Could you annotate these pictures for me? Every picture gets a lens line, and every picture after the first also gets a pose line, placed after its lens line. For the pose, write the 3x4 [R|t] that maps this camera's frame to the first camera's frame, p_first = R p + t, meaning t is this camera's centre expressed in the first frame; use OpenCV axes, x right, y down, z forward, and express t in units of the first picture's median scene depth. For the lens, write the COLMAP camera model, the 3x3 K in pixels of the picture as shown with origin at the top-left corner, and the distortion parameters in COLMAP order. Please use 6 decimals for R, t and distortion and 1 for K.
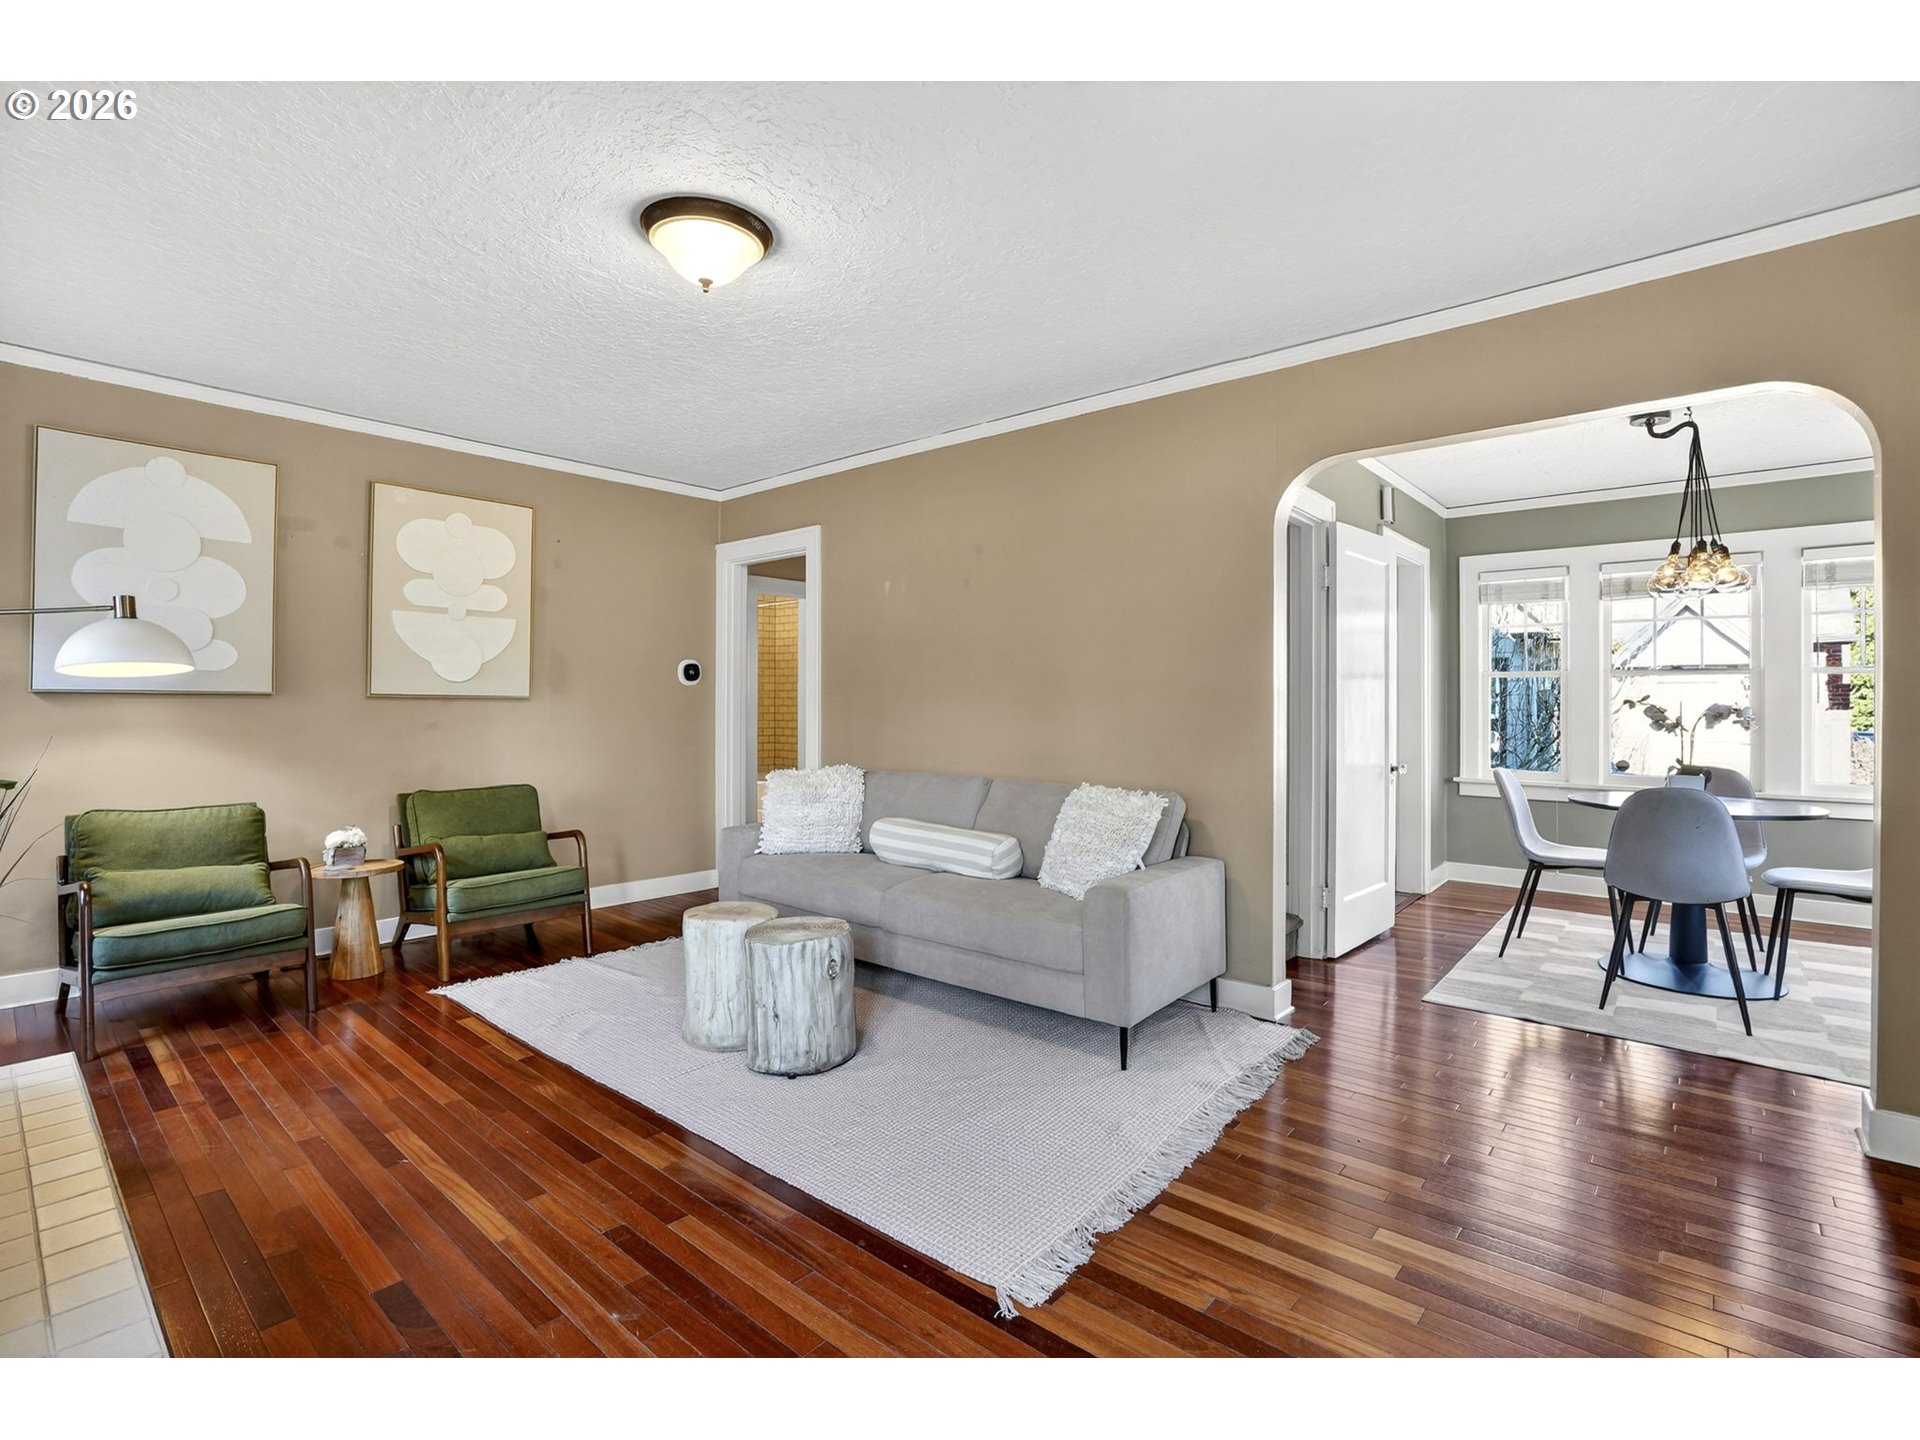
lens RADIAL K [[919.4, 0, 946.8], [0, 919.4, 718.2], [0, 0, 1]] dist [-0.016473, 0.008439]
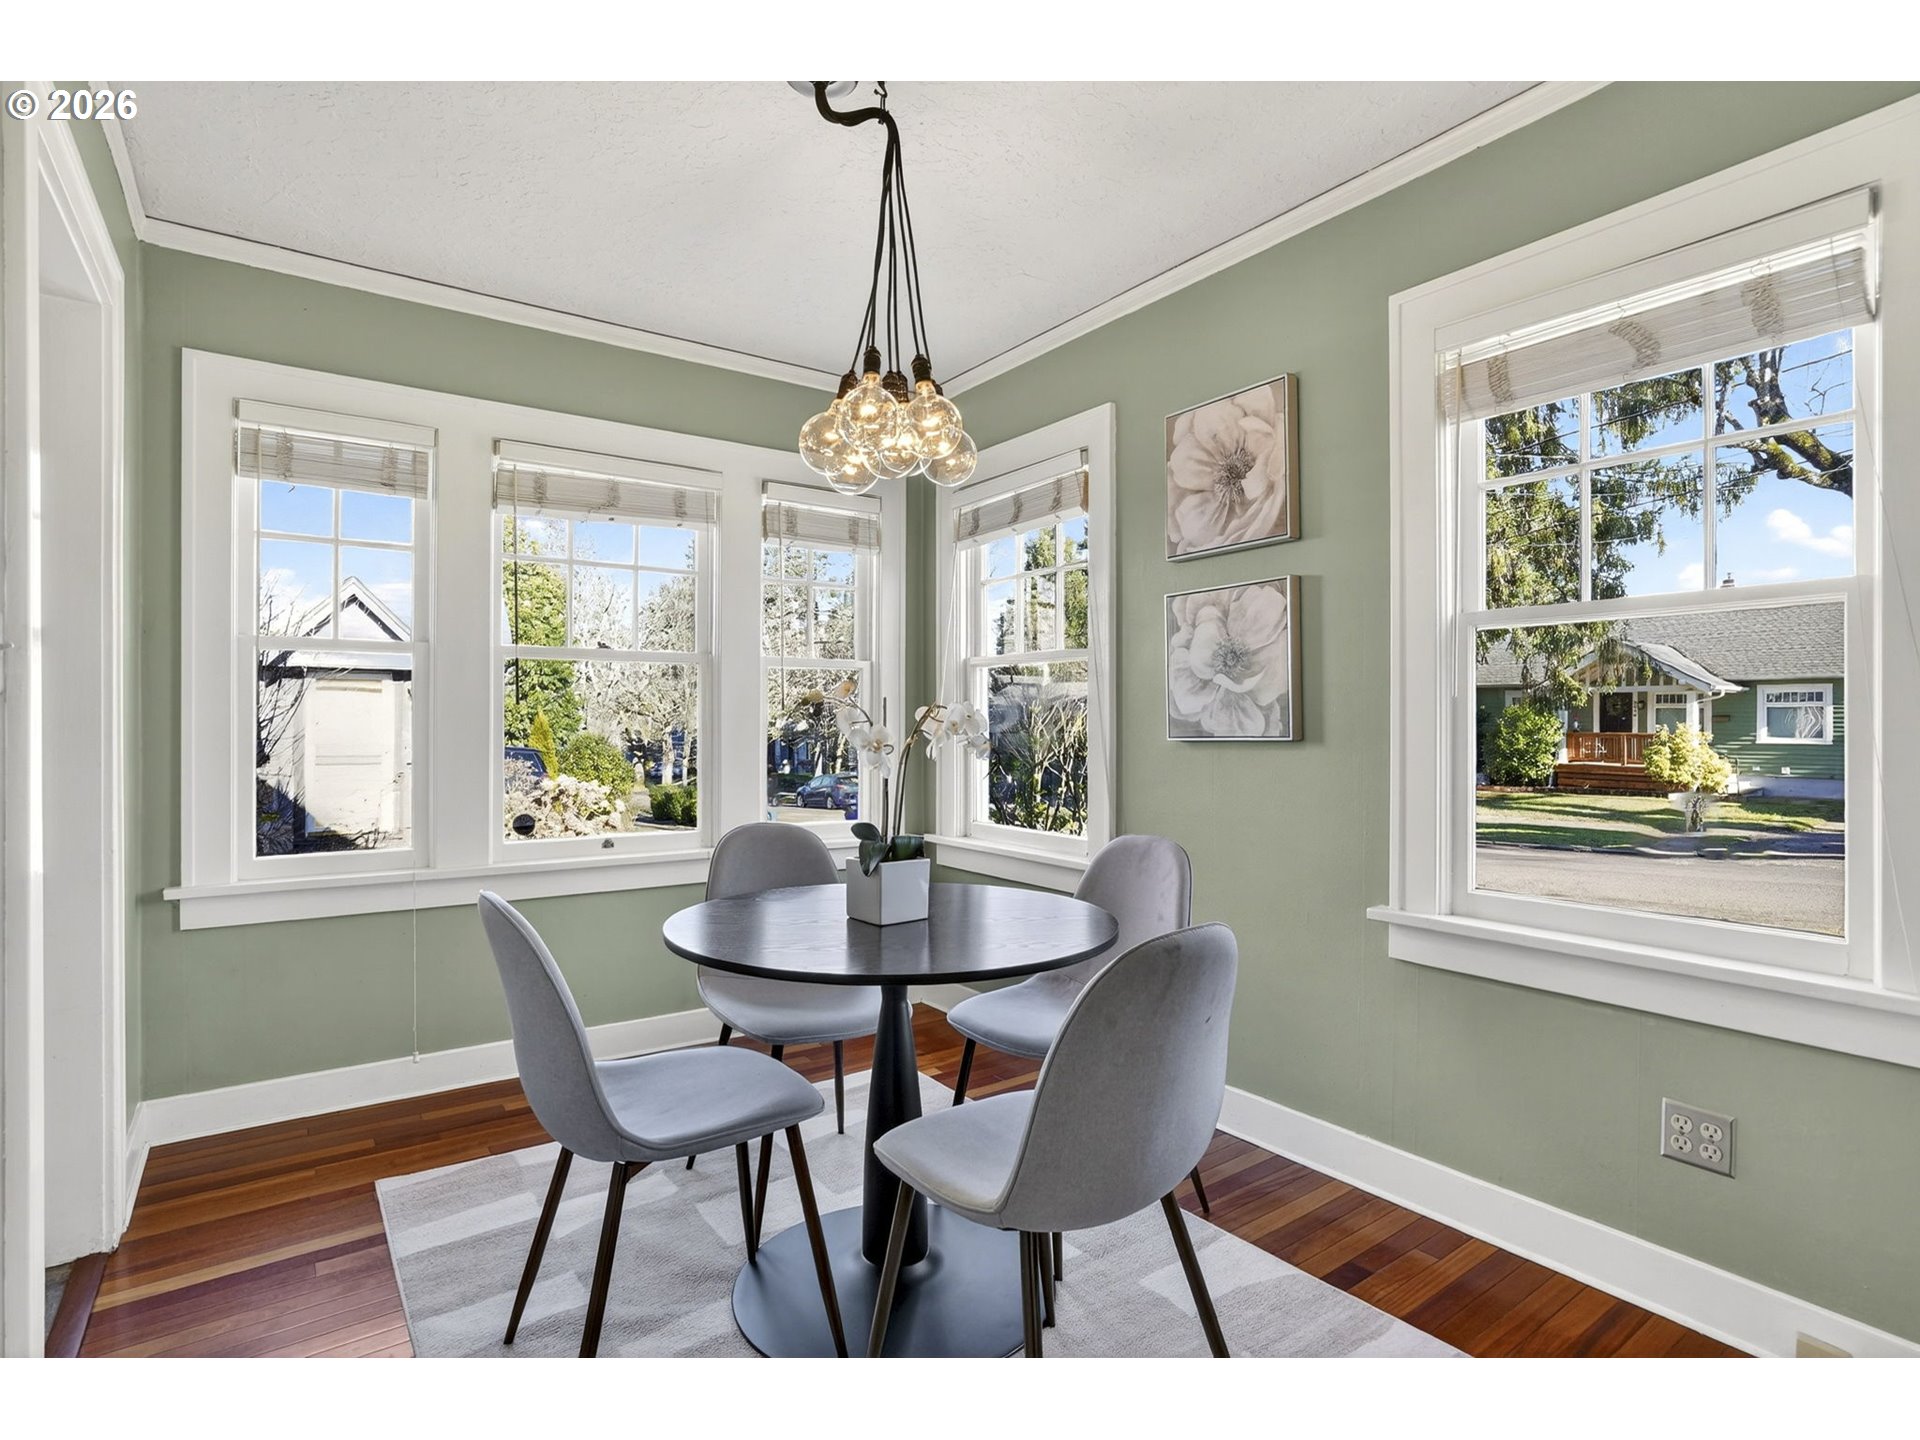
lens RADIAL K [[958.8, 0, 960.3], [0, 958.8, 722.6], [0, 0, 1]] dist [-0.002052, -0.000377]
pose [[0.217646, -0.000500, 0.976028, 0.241845], [0.021200, 0.999766, -0.004215, -0.000206], [-0.975797, 0.021609, 0.217606, 0.625106]]
